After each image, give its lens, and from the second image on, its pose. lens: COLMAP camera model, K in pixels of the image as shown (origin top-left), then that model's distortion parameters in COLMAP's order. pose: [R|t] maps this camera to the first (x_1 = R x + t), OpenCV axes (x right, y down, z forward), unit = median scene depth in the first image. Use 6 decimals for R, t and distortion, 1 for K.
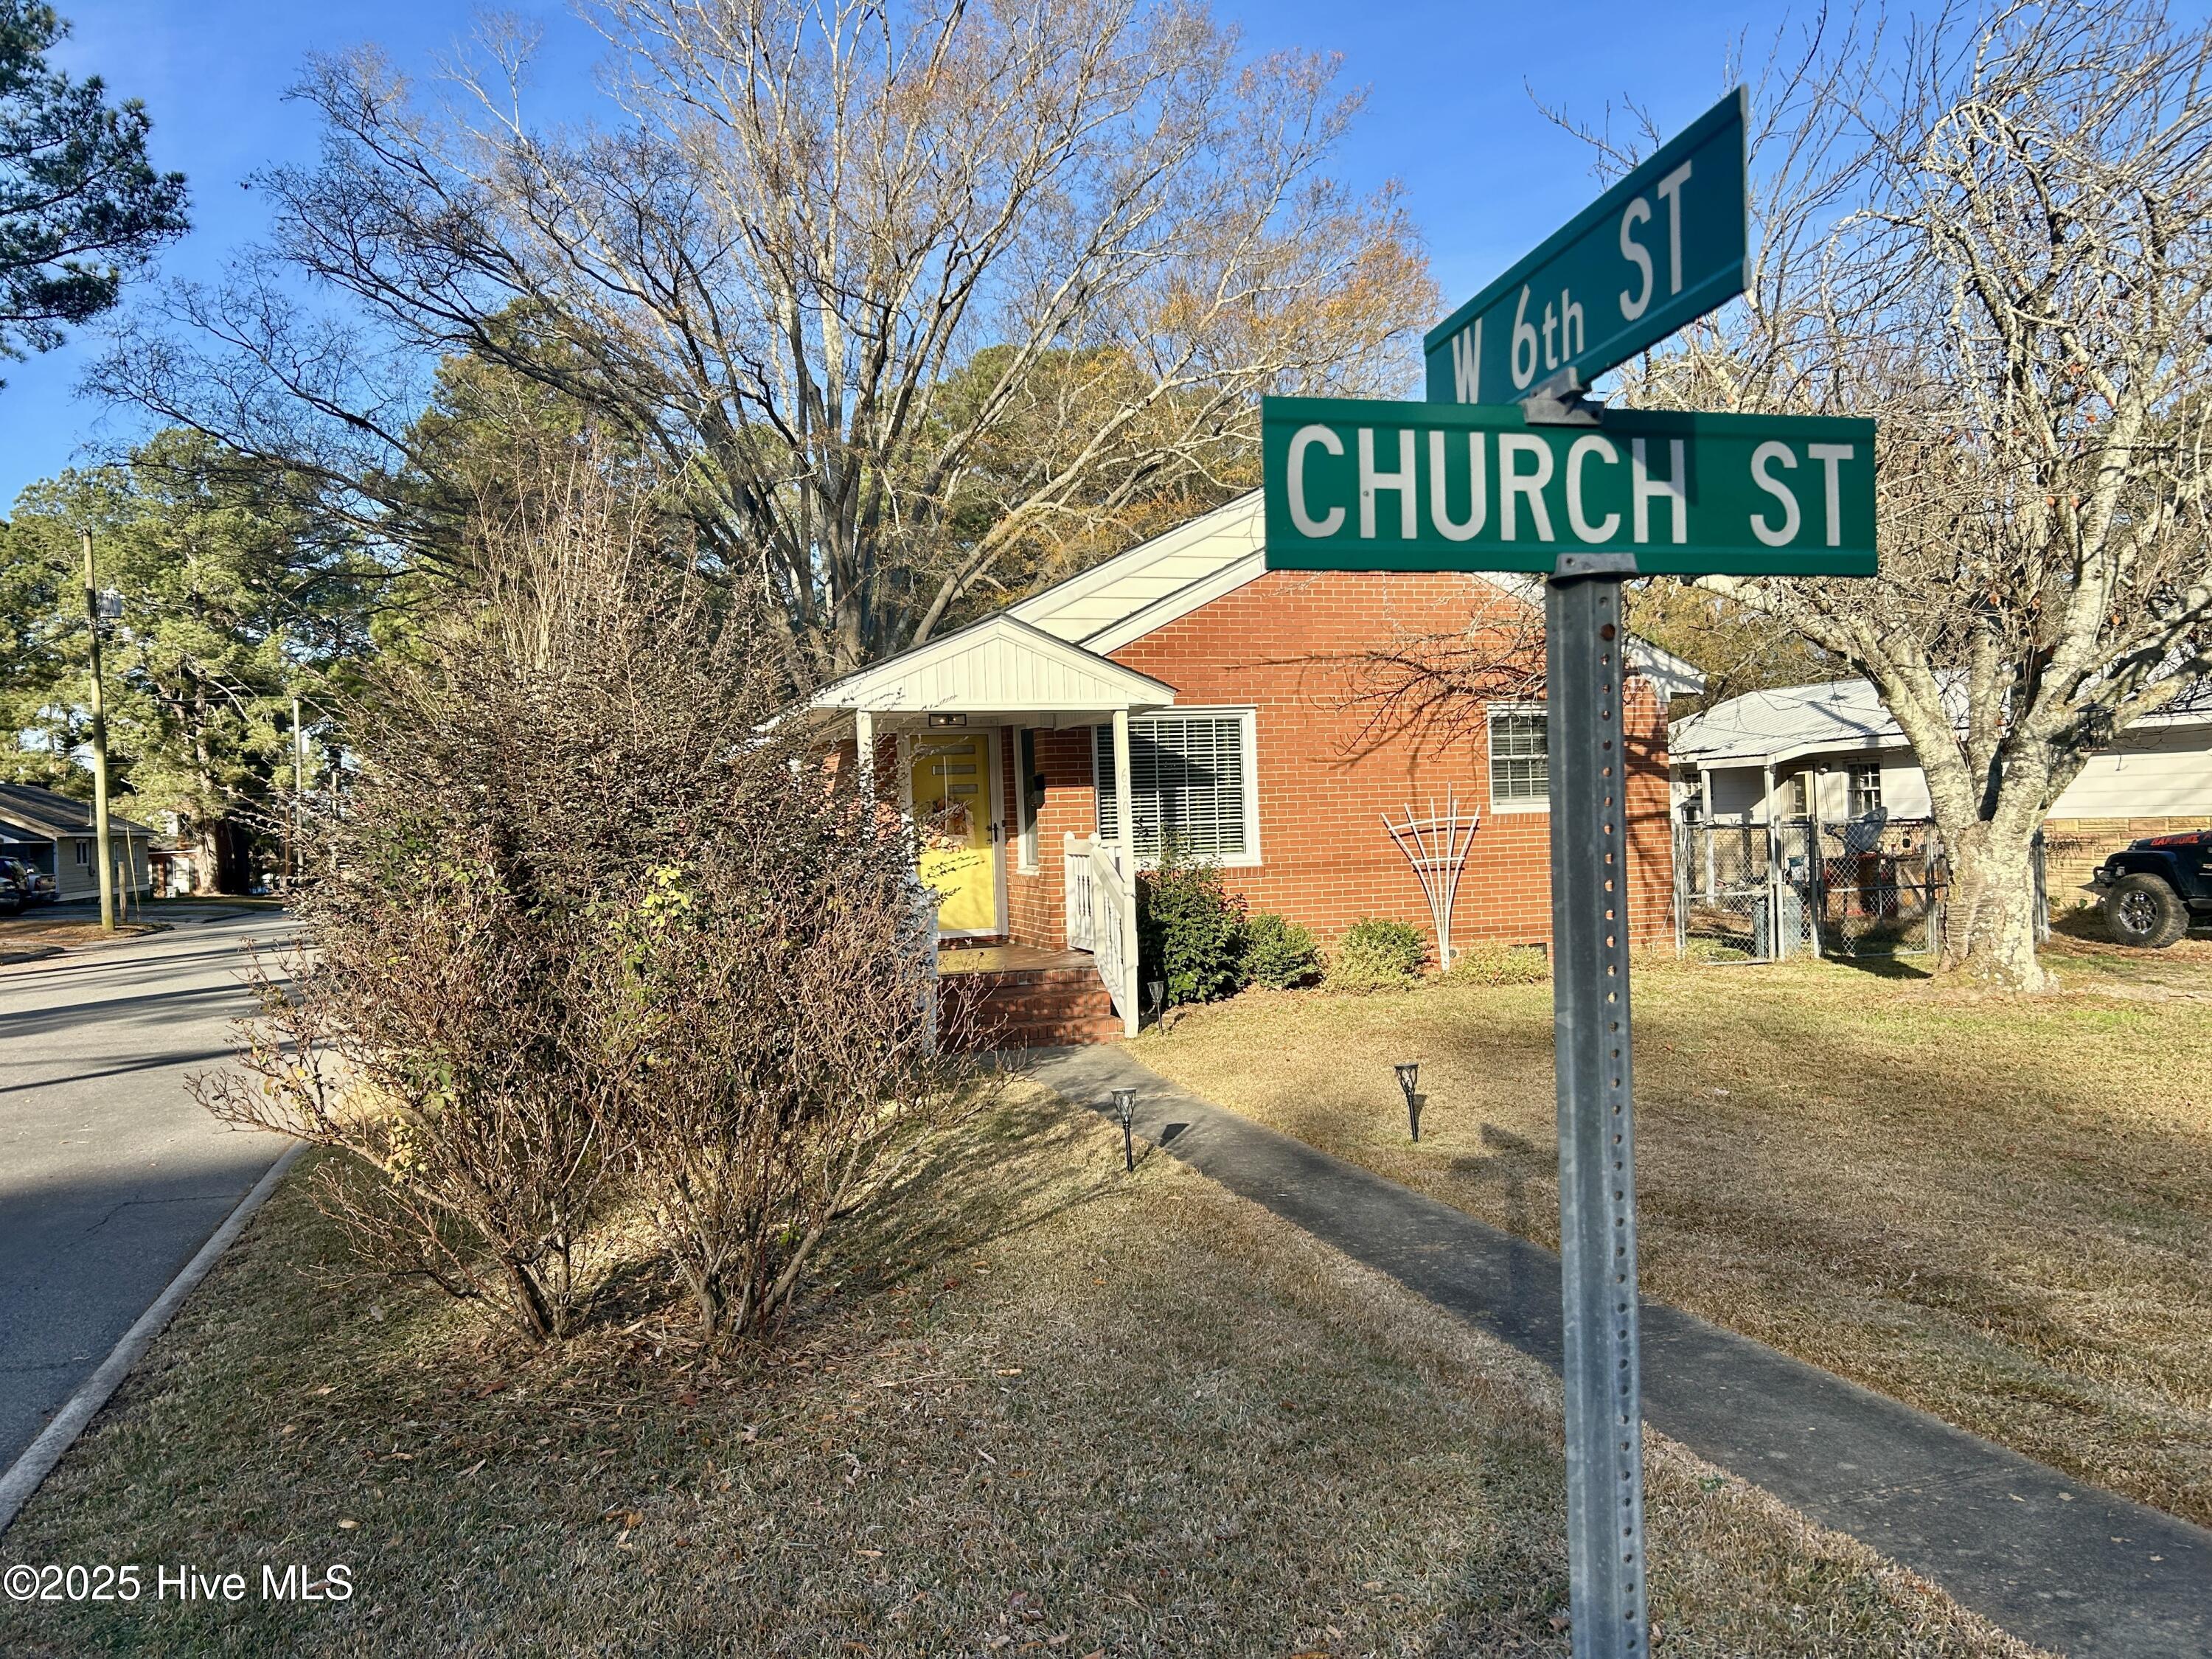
lens RADIAL K [[1679.7, 0, 1109.9], [0, 1679.7, 822.2], [0, 0, 1]] dist [0.041165, -0.010503]
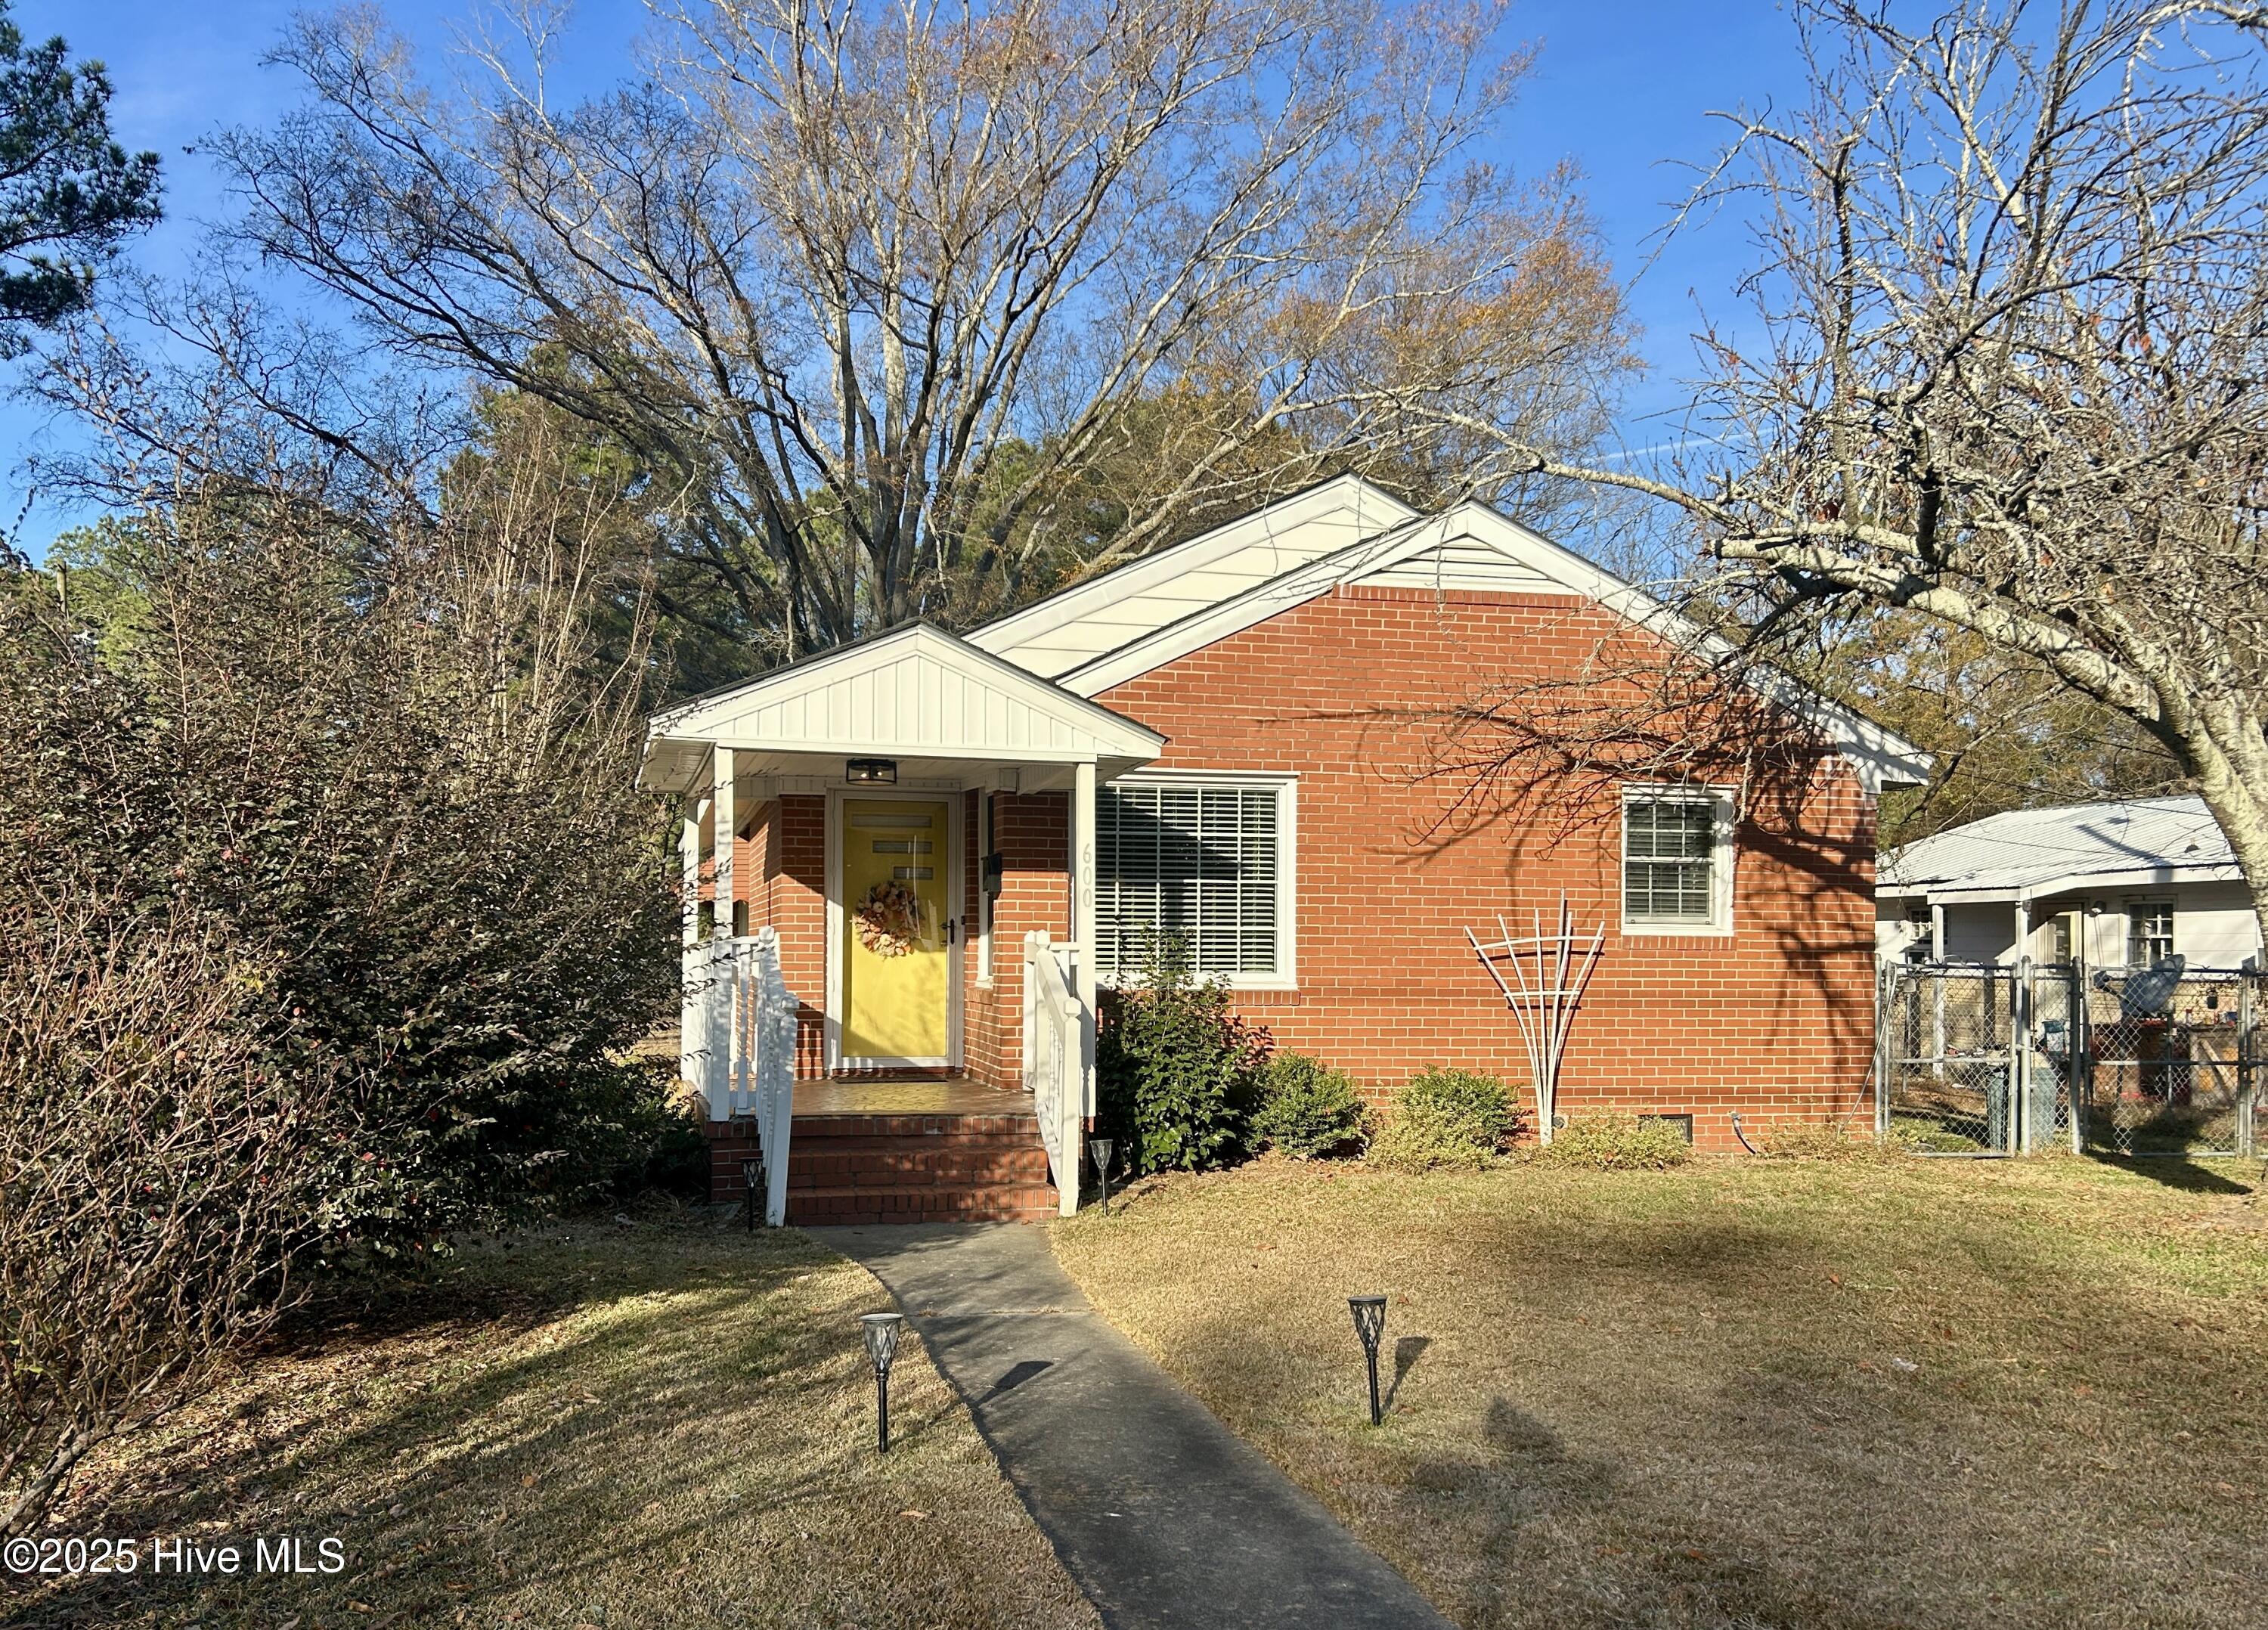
lens RADIAL K [[1750.7, 0, 1143.6], [0, 1750.7, 946.7], [0, 0, 1]] dist [0.016839, 0.017225]
pose [[0.994504, 0.042584, -0.095643, 0.090653], [-0.043508, 0.999024, -0.007597, 0.014757], [0.095226, 0.011716, 0.995387, 0.213407]]
